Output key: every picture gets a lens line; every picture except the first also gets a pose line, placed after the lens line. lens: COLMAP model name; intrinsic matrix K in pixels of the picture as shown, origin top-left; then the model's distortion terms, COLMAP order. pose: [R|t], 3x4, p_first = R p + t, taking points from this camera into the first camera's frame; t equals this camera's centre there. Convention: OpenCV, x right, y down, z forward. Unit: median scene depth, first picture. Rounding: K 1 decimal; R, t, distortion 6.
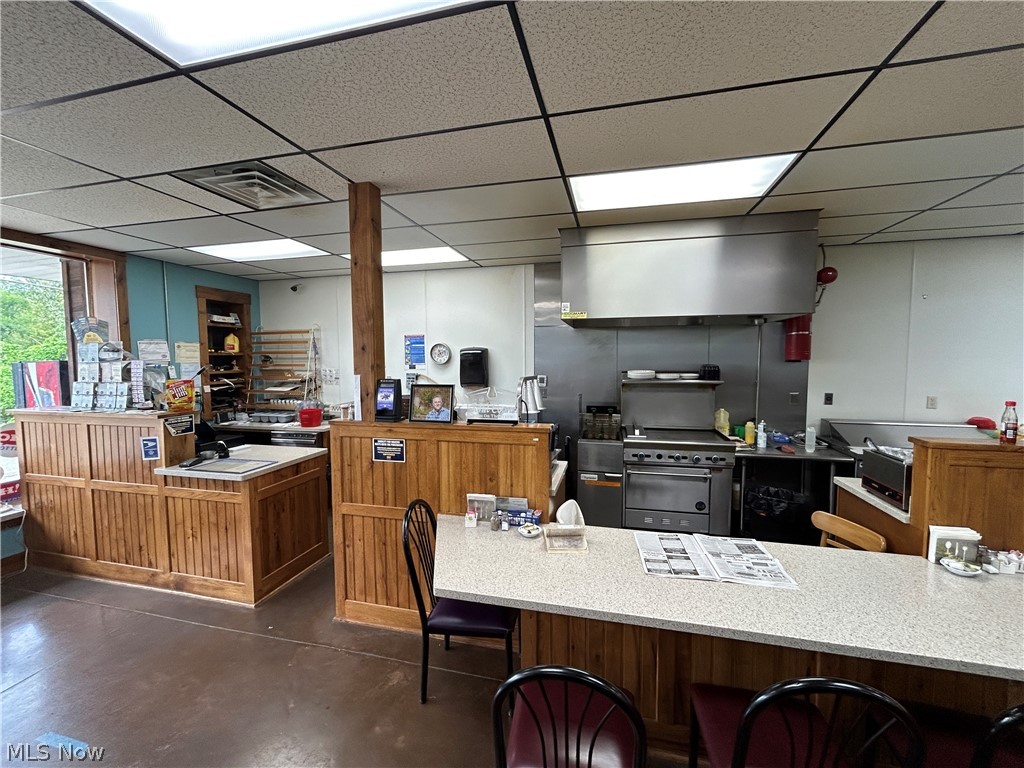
lens RADIAL K [[414.3, 0, 510.8], [0, 414.3, 381.7], [0, 0, 1]] dist [0.000527, 0.000368]
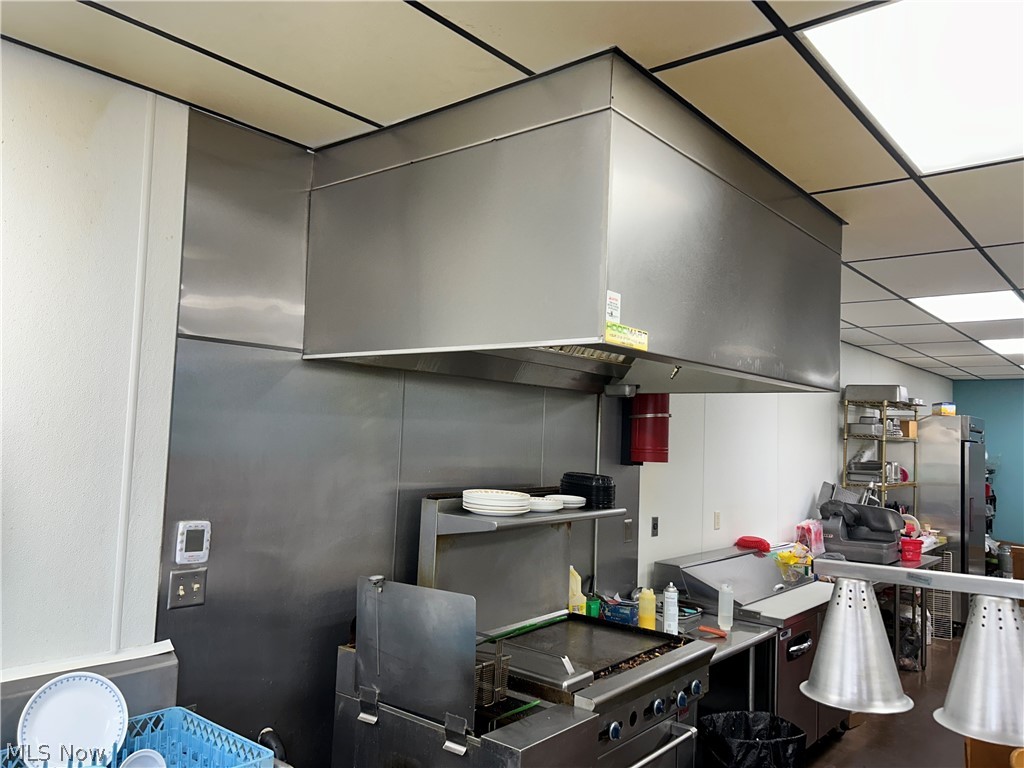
lens RADIAL K [[772.6, 0, 505.1], [0, 772.6, 392.6], [0, 0, 1]] dist [0.039151, -0.020885]
pose [[0.441738, 0.069575, 0.894442, -0.326007], [0.020431, 0.995950, -0.087561, -0.055692], [-0.896912, 0.056953, 0.438527, 0.669958]]
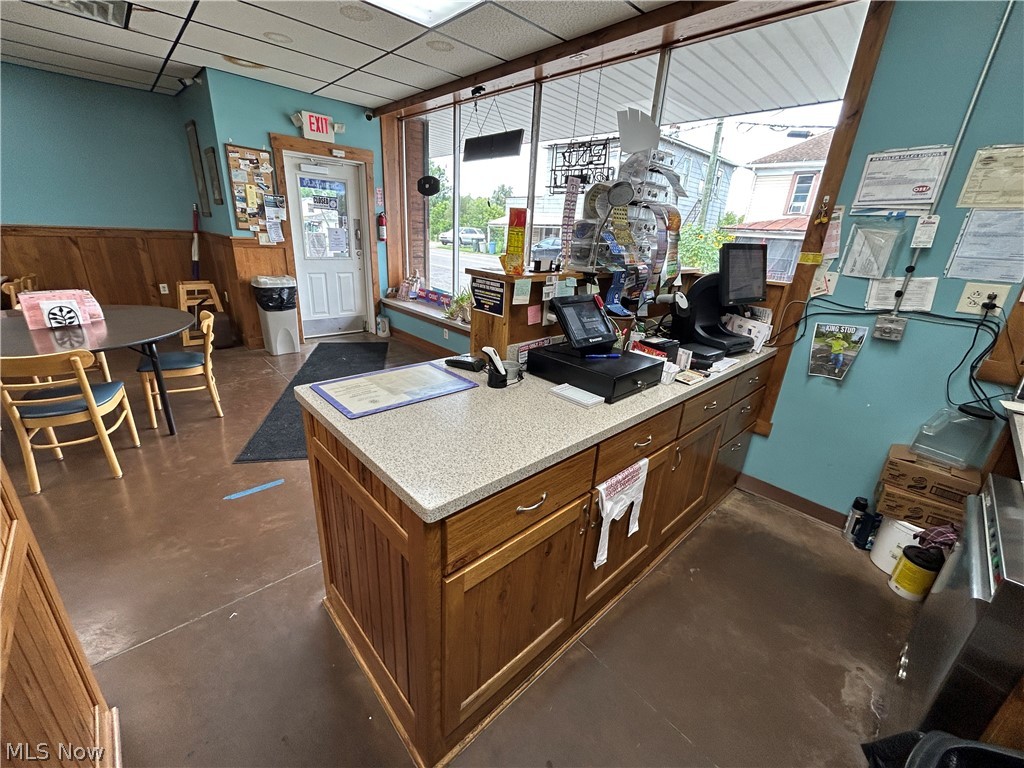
lens RADIAL K [[414.3, 0, 509.7], [0, 414.3, 382.2], [0, 0, 1]] dist [0.000527, 0.000368]
pose [[-0.540013, 0.270590, -0.796974, -0.248344], [-0.100163, 0.919520, 0.380065, -0.001081], [0.835676, 0.285067, -0.469449, 0.954324]]
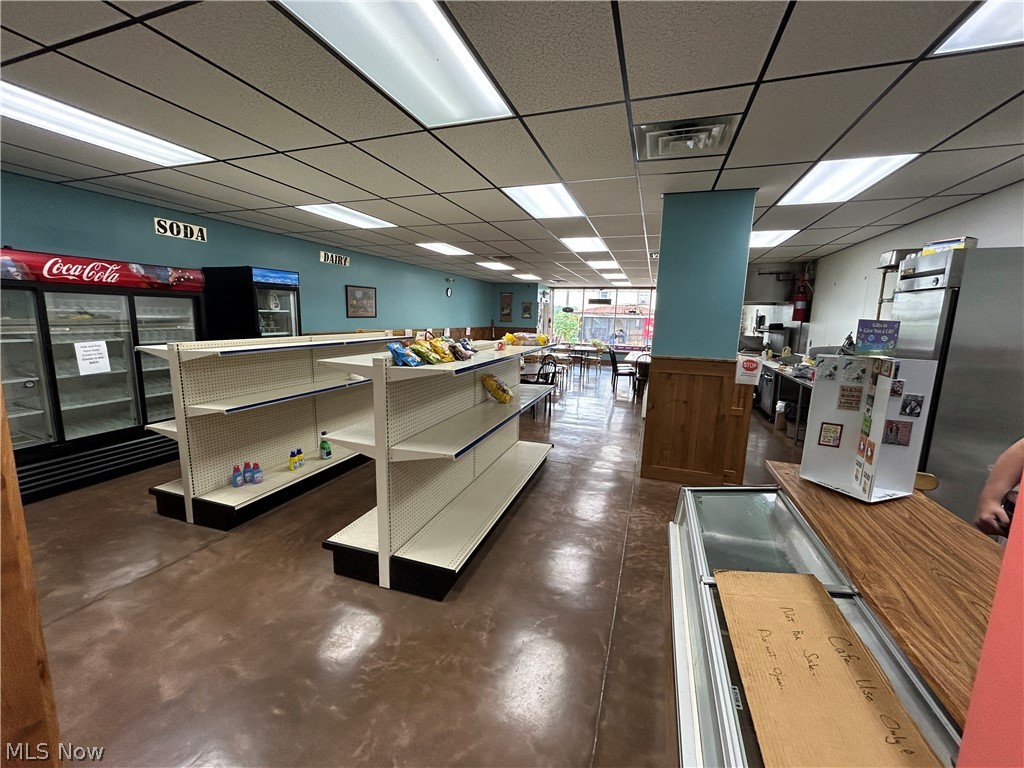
lens RADIAL K [[414.3, 0, 514.1], [0, 414.3, 380.8], [0, 0, 1]] dist [0.000527, 0.000368]
pose [[-0.081657, 0.156770, -0.984254, 2.590269], [-0.087342, 0.982627, 0.163757, 0.015456], [0.992826, 0.099339, -0.066546, -0.140015]]
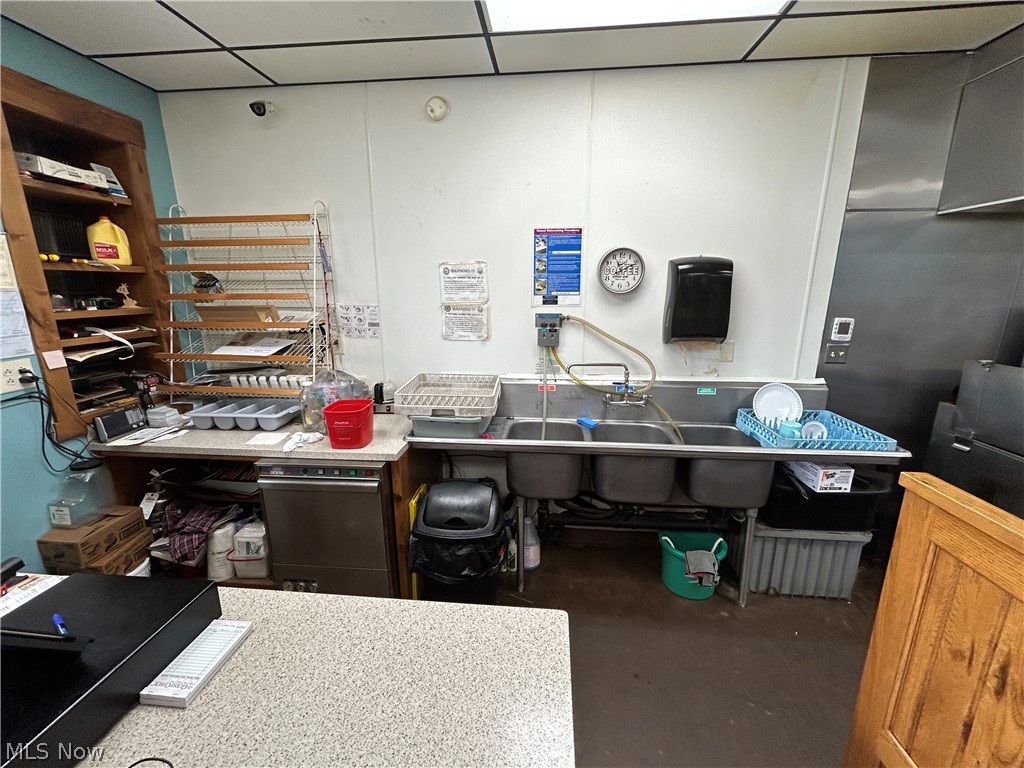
lens RADIAL K [[414.3, 0, 512.5], [0, 414.3, 381.4], [0, 0, 1]] dist [0.000527, 0.000368]
pose [[0.987972, -0.031395, 0.151415, -0.432364], [0.006033, 0.986253, 0.165132, -0.027110], [-0.154518, -0.162232, 0.974579, 0.646376]]
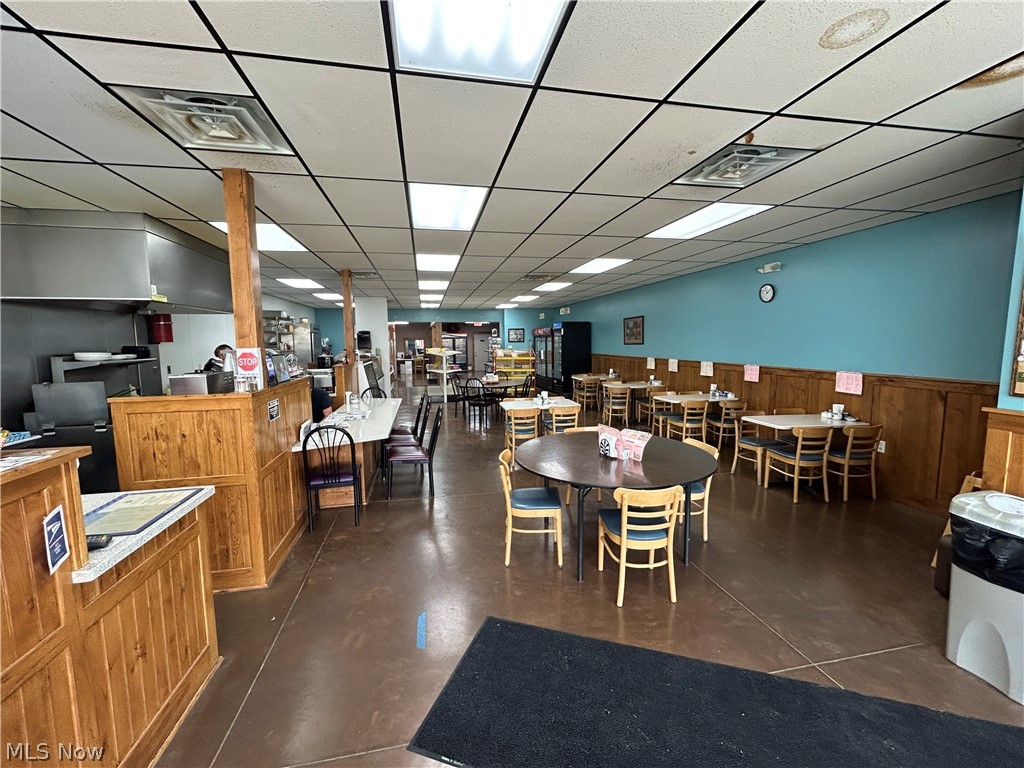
lens RADIAL K [[414.3, 0, 513.0], [0, 414.3, 381.0], [0, 0, 1]] dist [0.000527, 0.000368]
pose [[-0.436056, -0.077038, 0.896616, -1.002188], [0.068955, 0.990540, 0.118643, -0.008044], [-0.897274, 0.113561, -0.426619, 0.530347]]
